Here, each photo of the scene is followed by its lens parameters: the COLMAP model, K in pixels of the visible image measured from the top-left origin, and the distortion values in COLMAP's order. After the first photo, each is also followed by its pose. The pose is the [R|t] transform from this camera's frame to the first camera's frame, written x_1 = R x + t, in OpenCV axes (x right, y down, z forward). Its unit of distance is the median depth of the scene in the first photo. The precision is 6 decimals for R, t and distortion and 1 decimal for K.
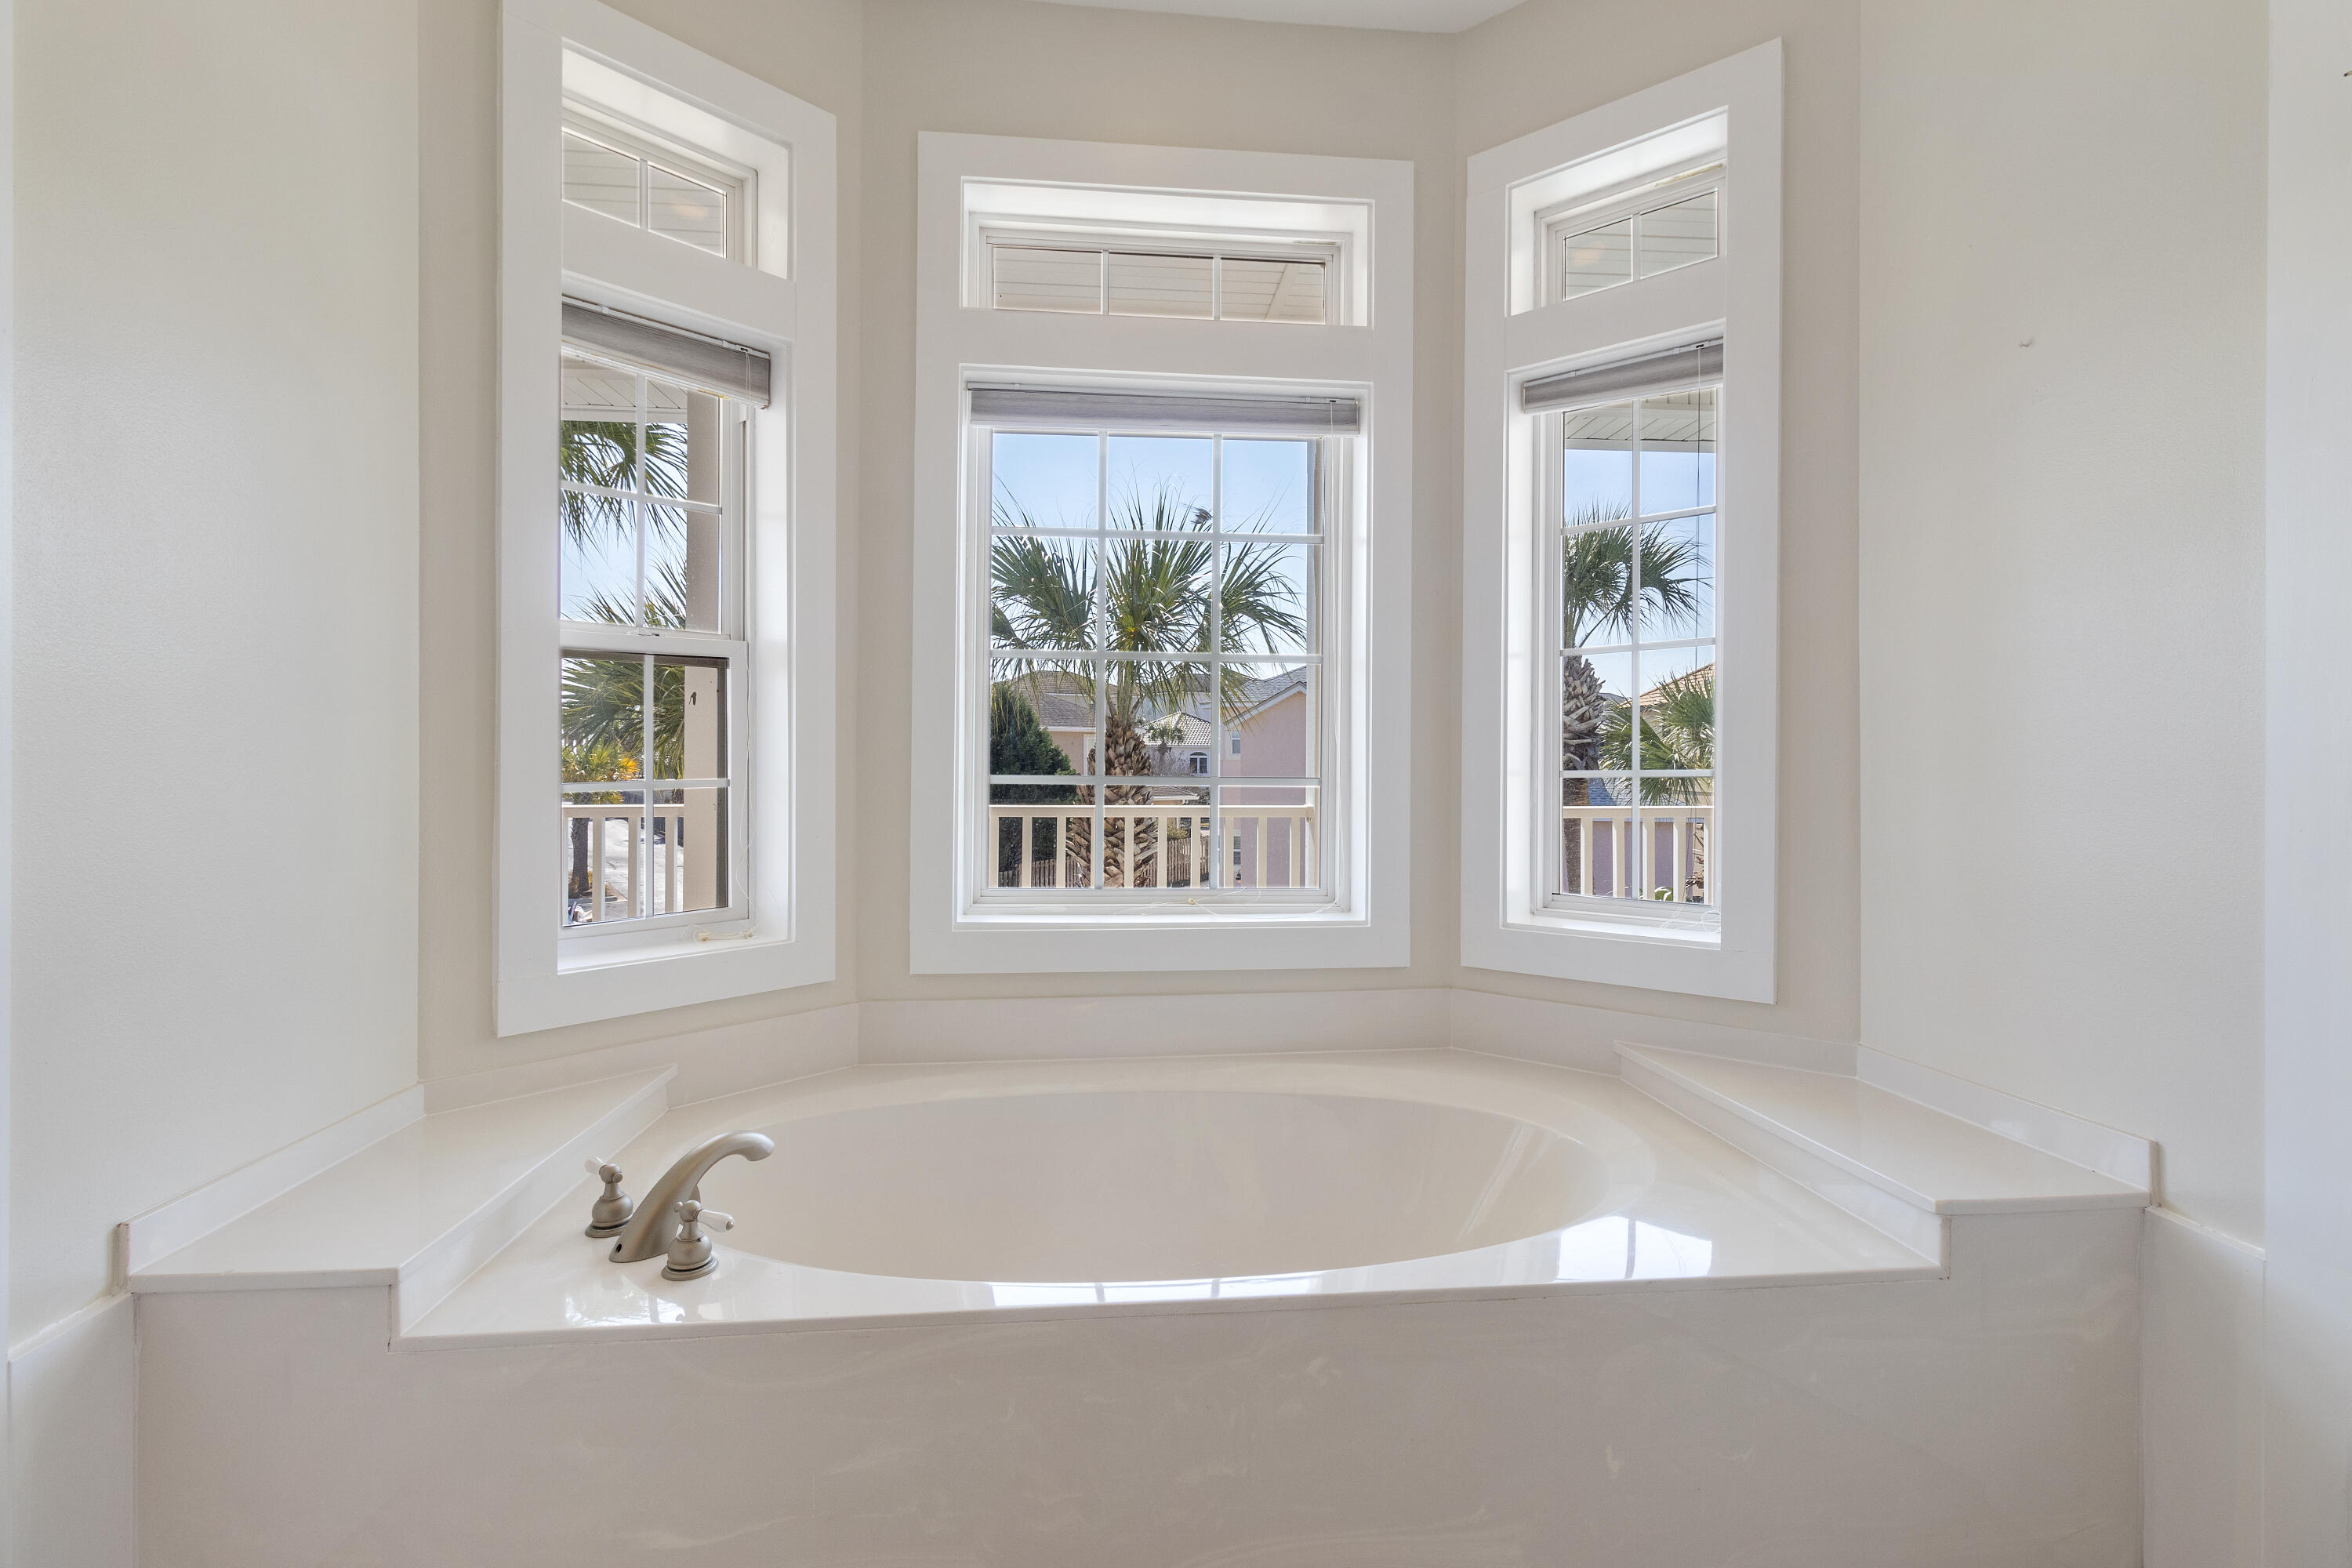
lens RADIAL K [[1091.5, 0, 1180.0], [0, 1091.5, 778.4], [0, 0, 1]] dist [0.000255, 0.000129]
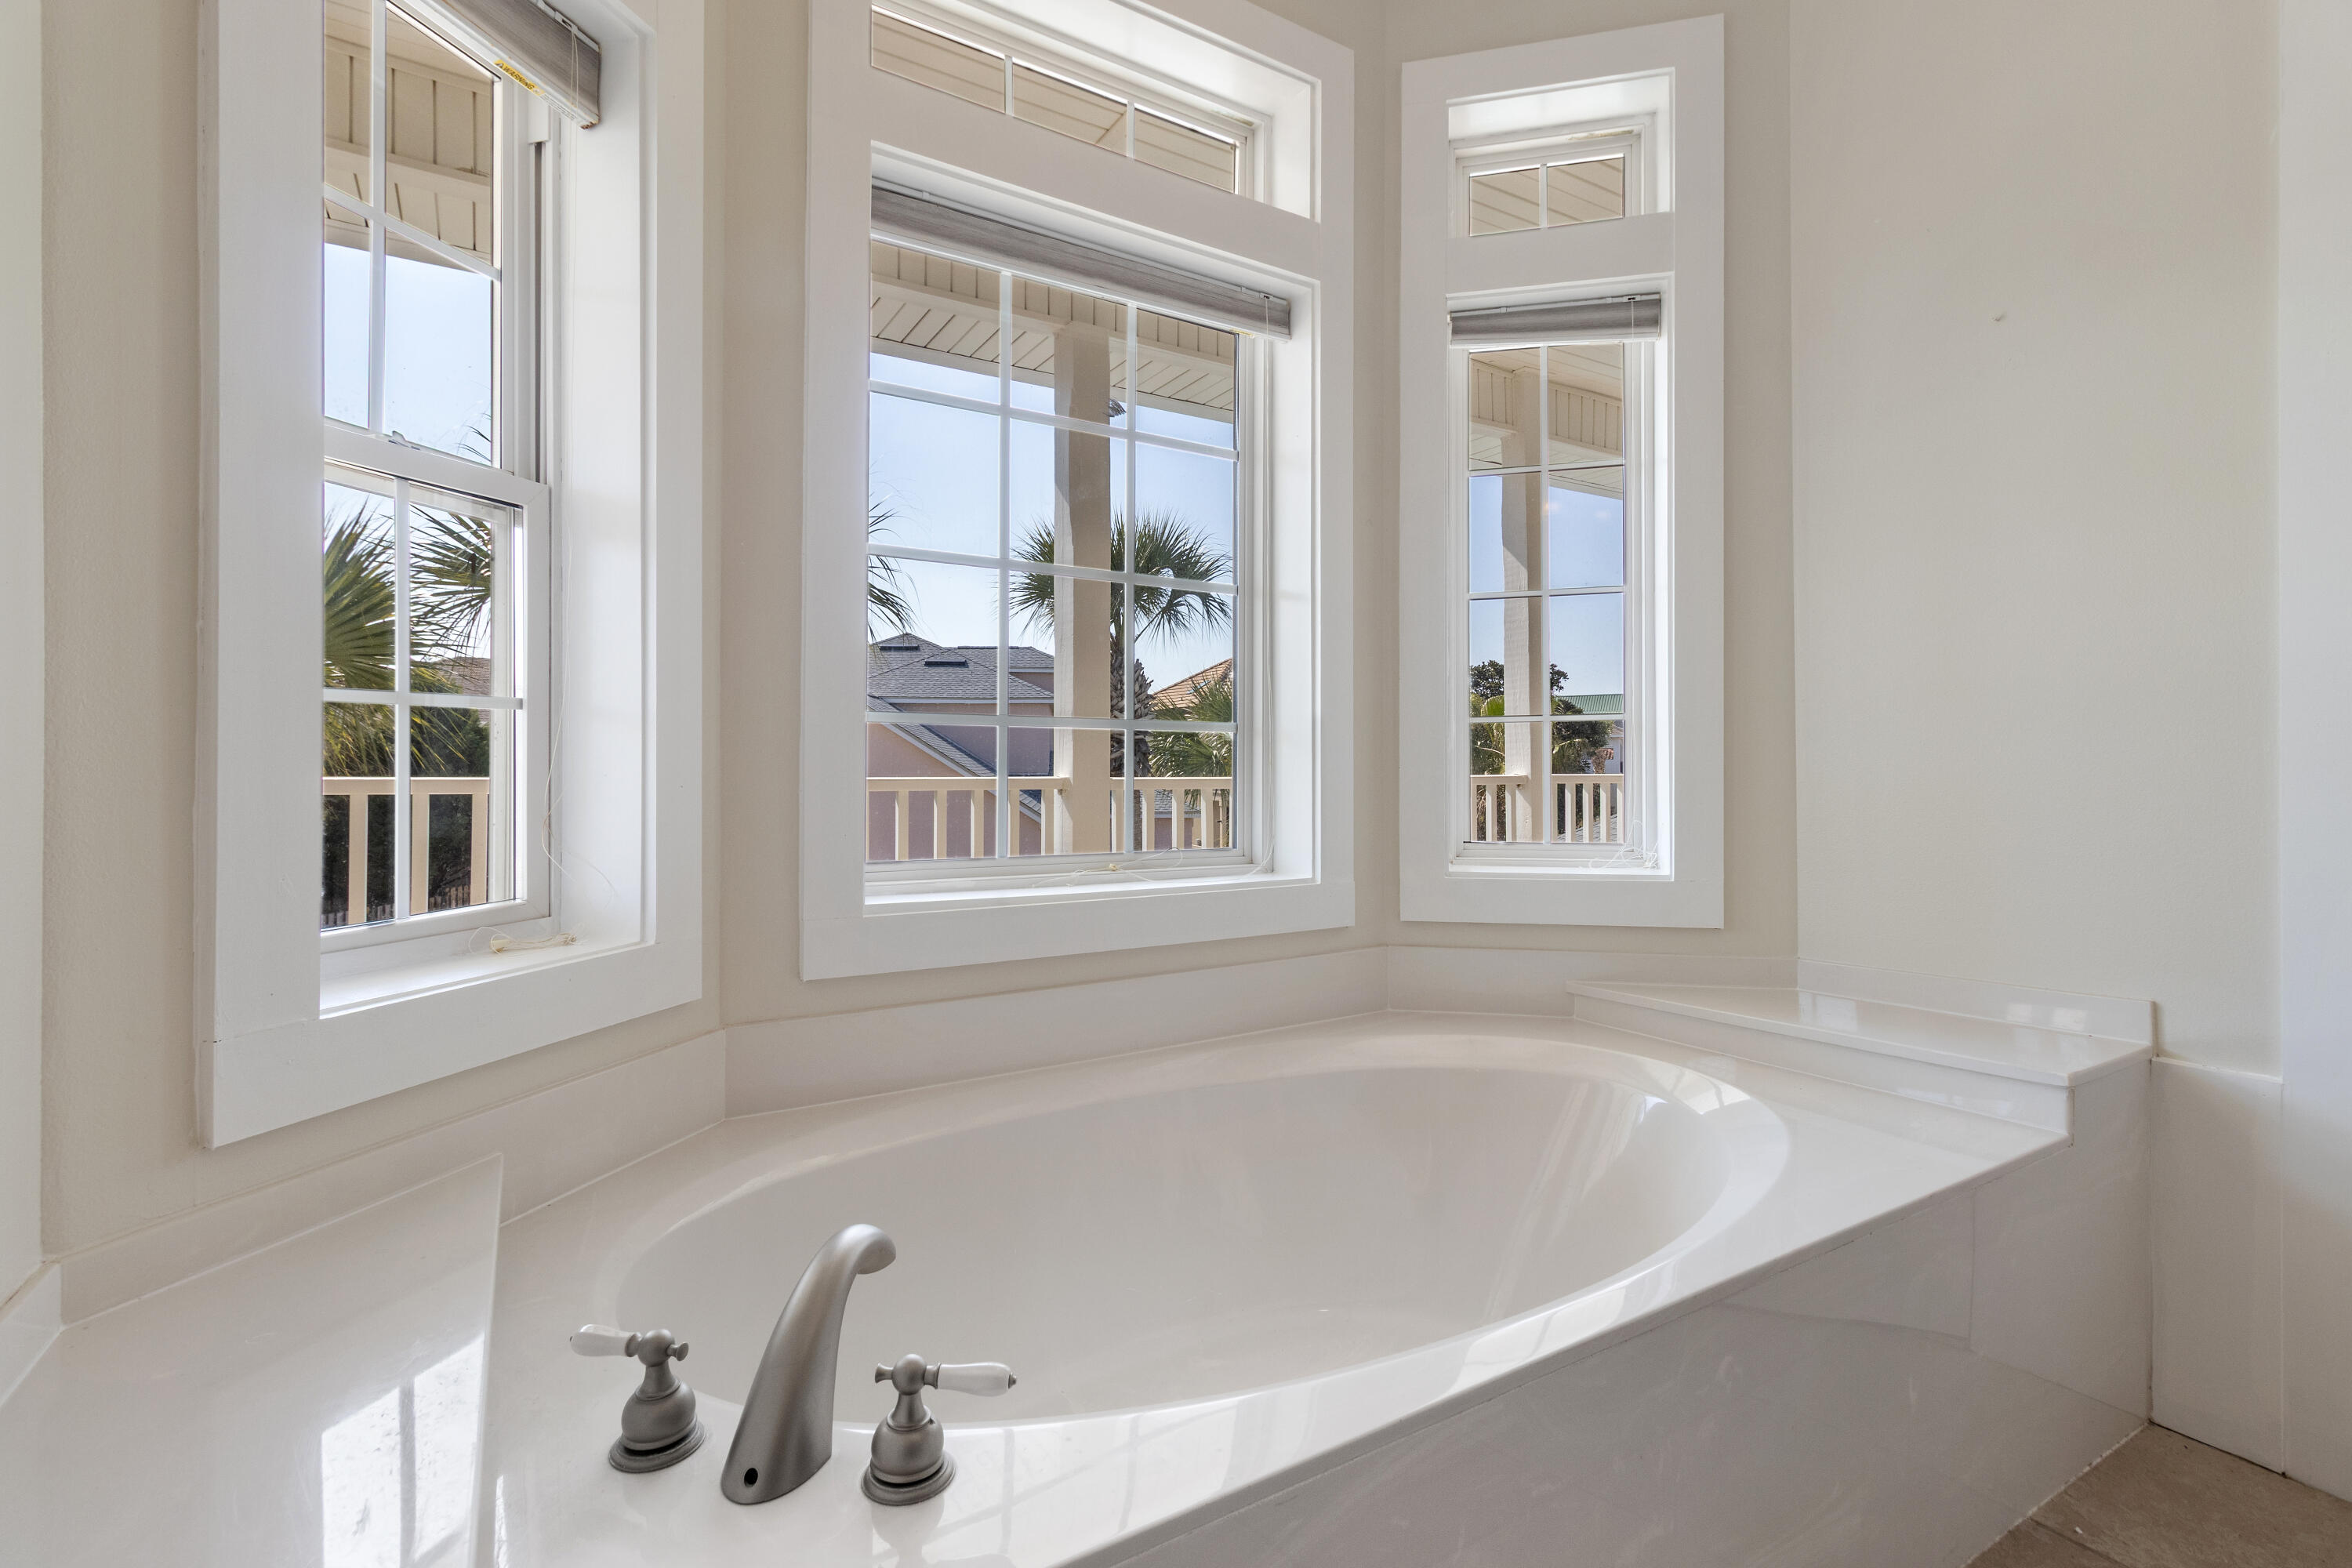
lens RADIAL K [[1091.5, 0, 1174.2], [0, 1091.5, 780.1], [0, 0, 1]] dist [0.000255, 0.000129]
pose [[0.894794, -0.008247, 0.446403, -0.367383], [0.010510, 0.999941, -0.002595, 0.055582], [-0.446355, 0.007013, 0.894828, 0.268726]]
